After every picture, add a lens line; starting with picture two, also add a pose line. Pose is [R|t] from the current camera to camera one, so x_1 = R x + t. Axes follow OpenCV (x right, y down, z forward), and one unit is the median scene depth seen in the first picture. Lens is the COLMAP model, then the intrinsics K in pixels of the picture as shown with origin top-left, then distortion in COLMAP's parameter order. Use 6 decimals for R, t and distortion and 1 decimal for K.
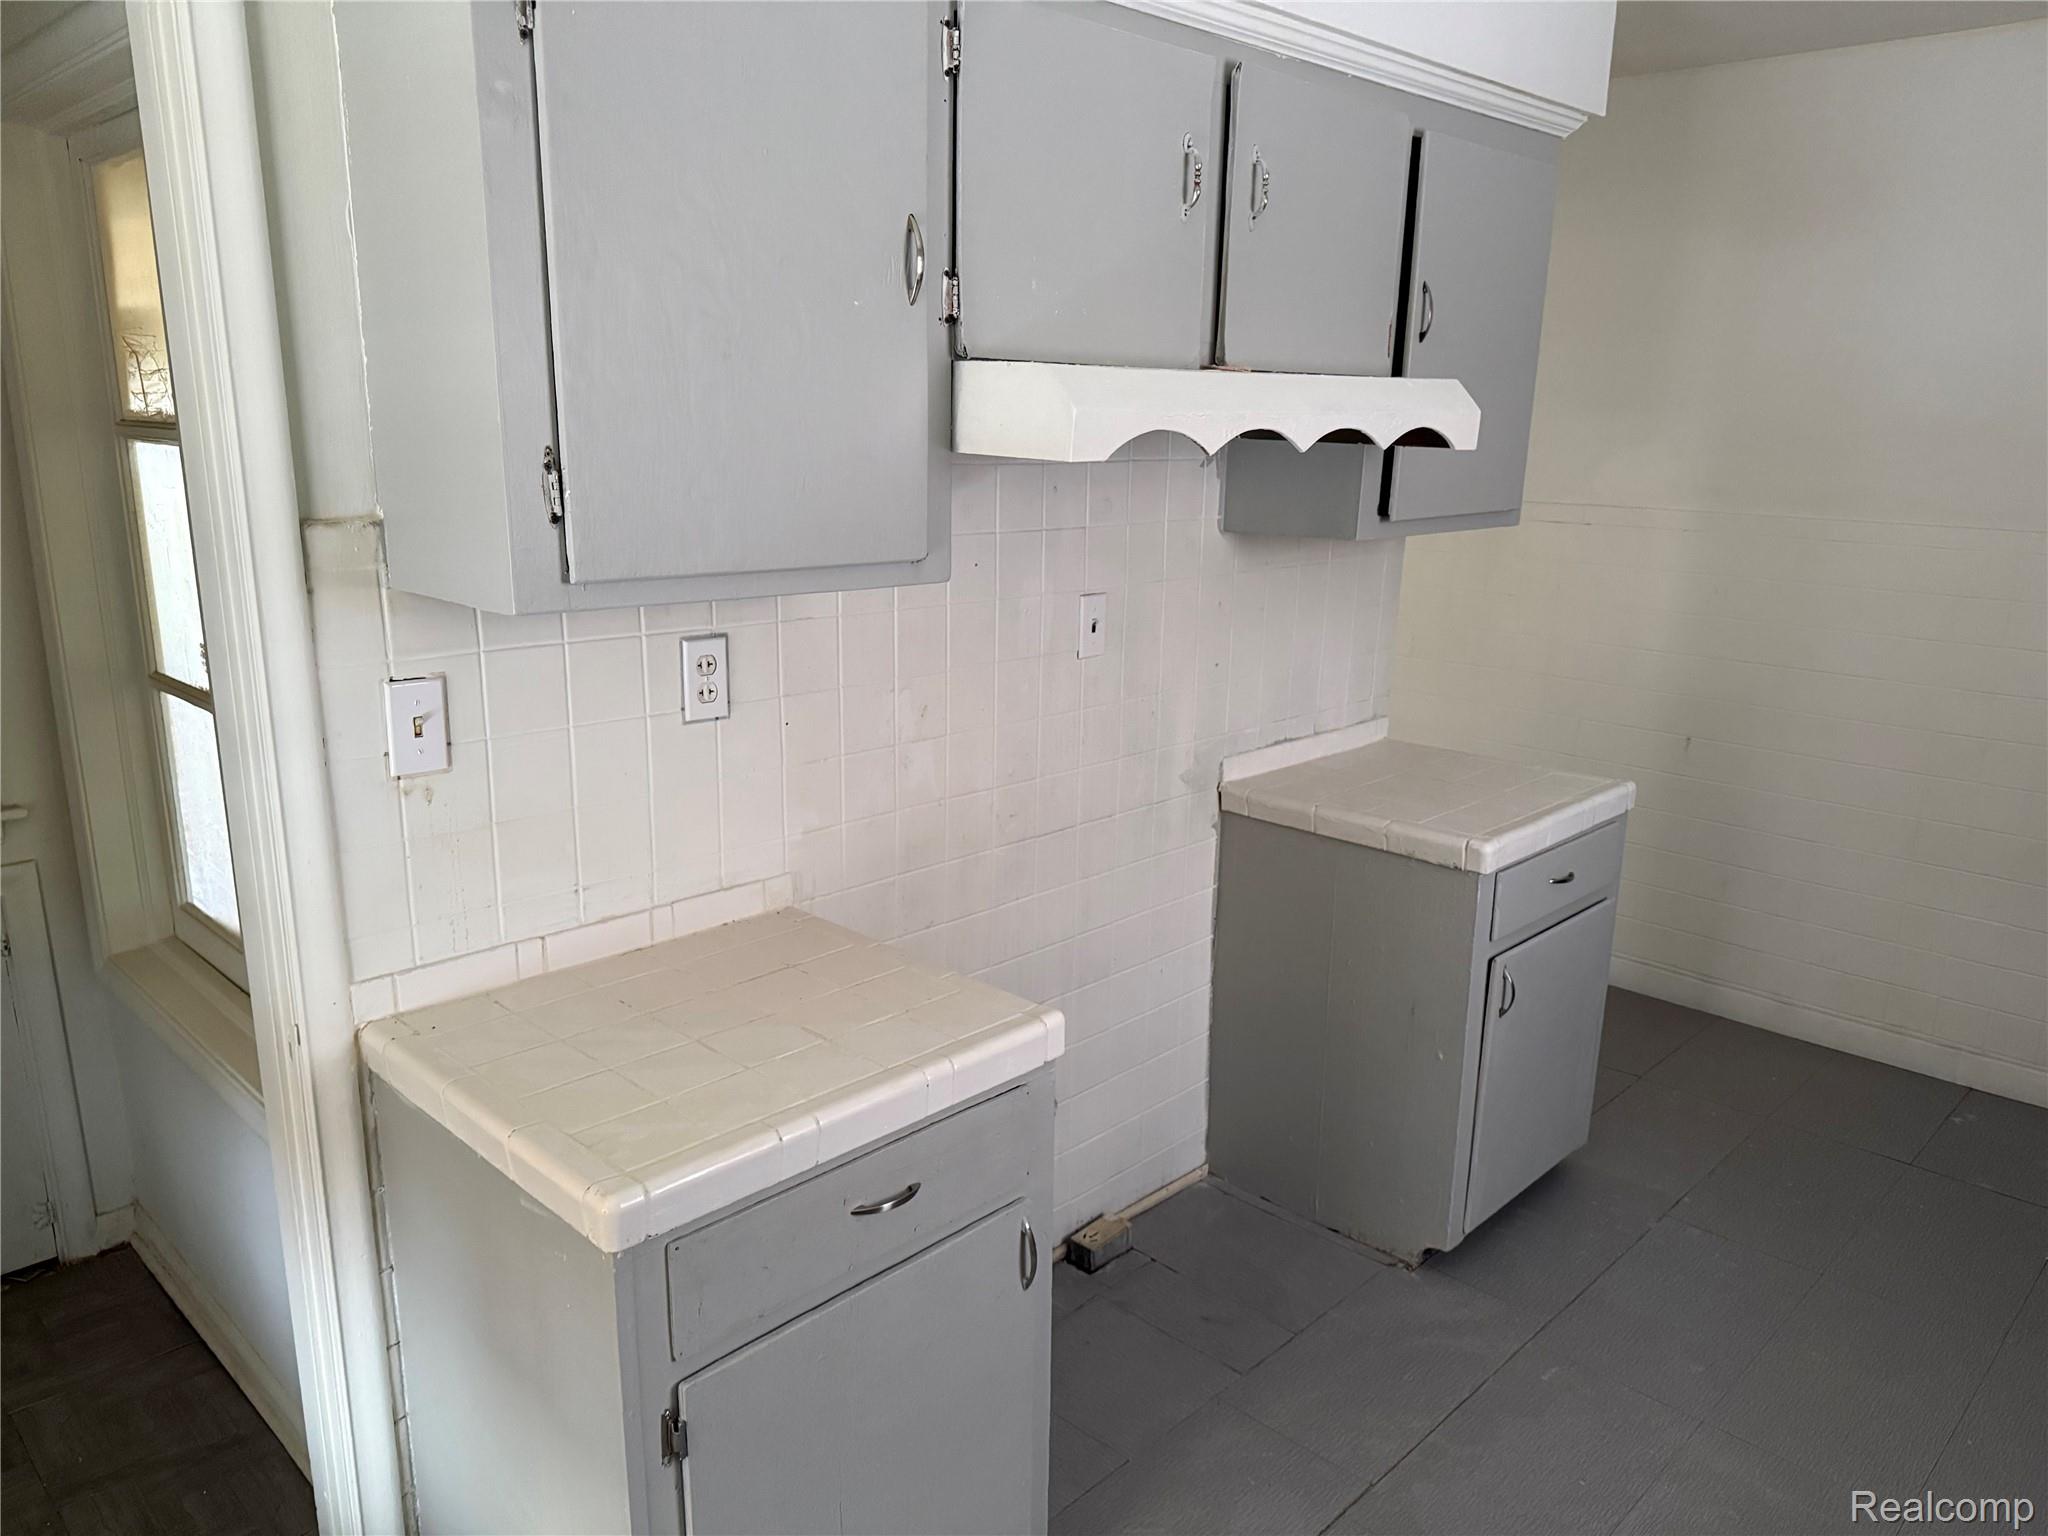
lens RADIAL K [[1436.1, 0, 1013.9], [0, 1436.1, 768.1], [0, 0, 1]] dist [0.080894, -0.099827]
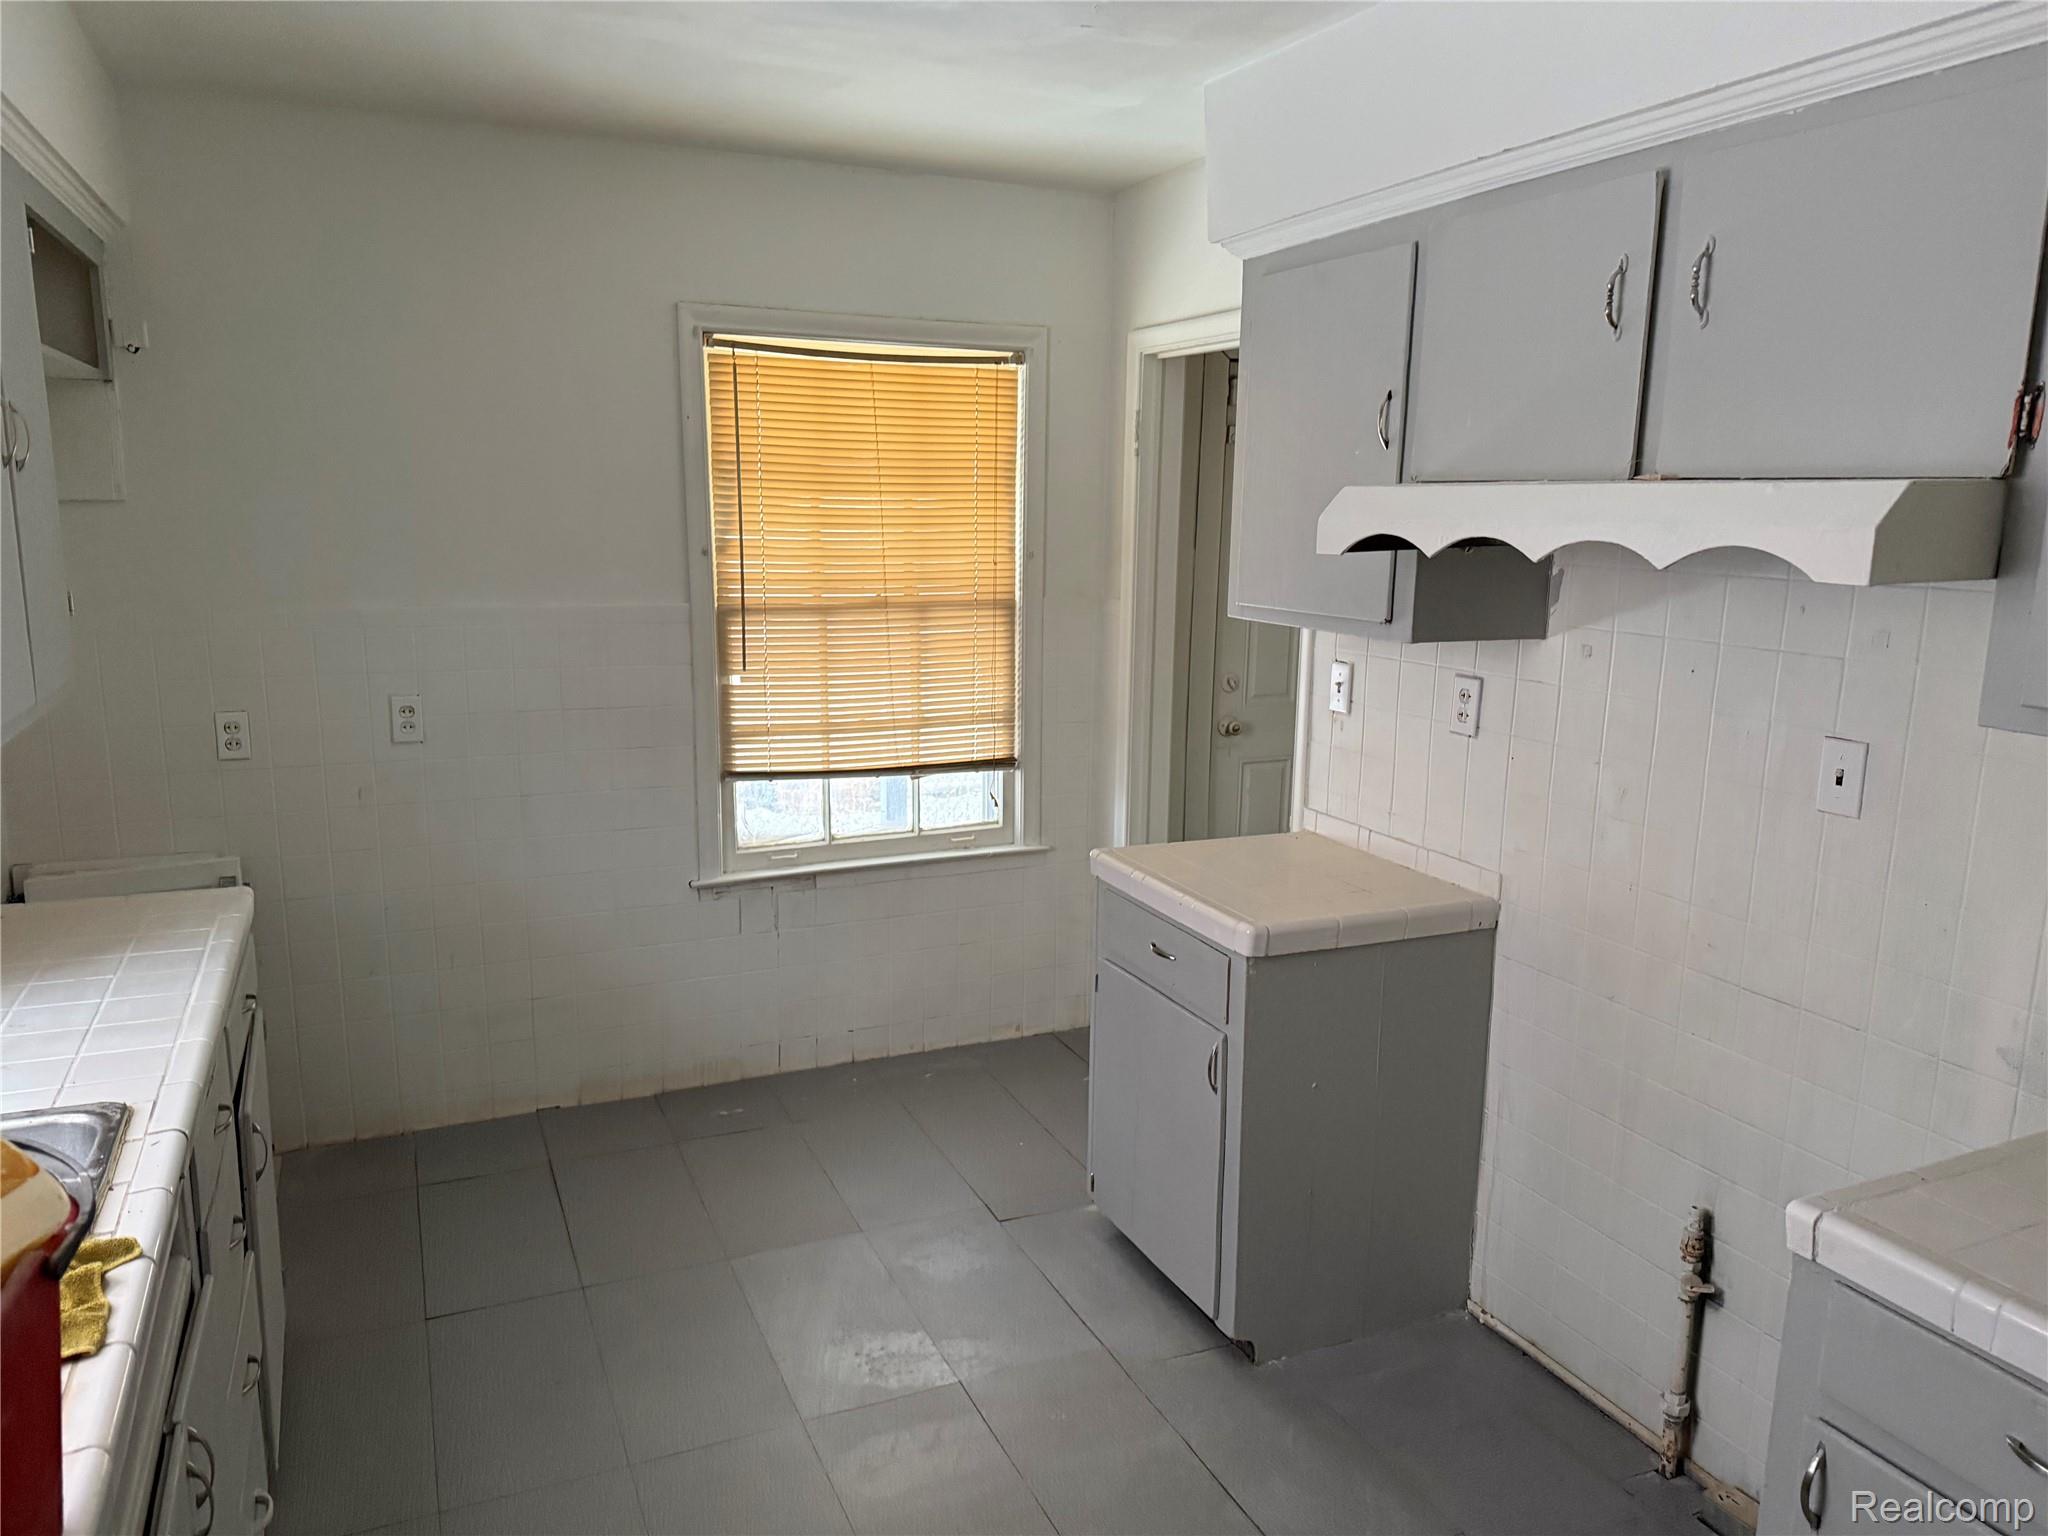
lens RADIAL K [[1436.1, 0, 1017.5], [0, 1436.1, 769.4], [0, 0, 1]] dist [0.080894, -0.099827]
pose [[-0.358554, 0.154268, -0.920674, 1.457325], [-0.240588, 0.937663, 0.250811, -0.291992], [0.901974, 0.311433, -0.299087, 1.195003]]
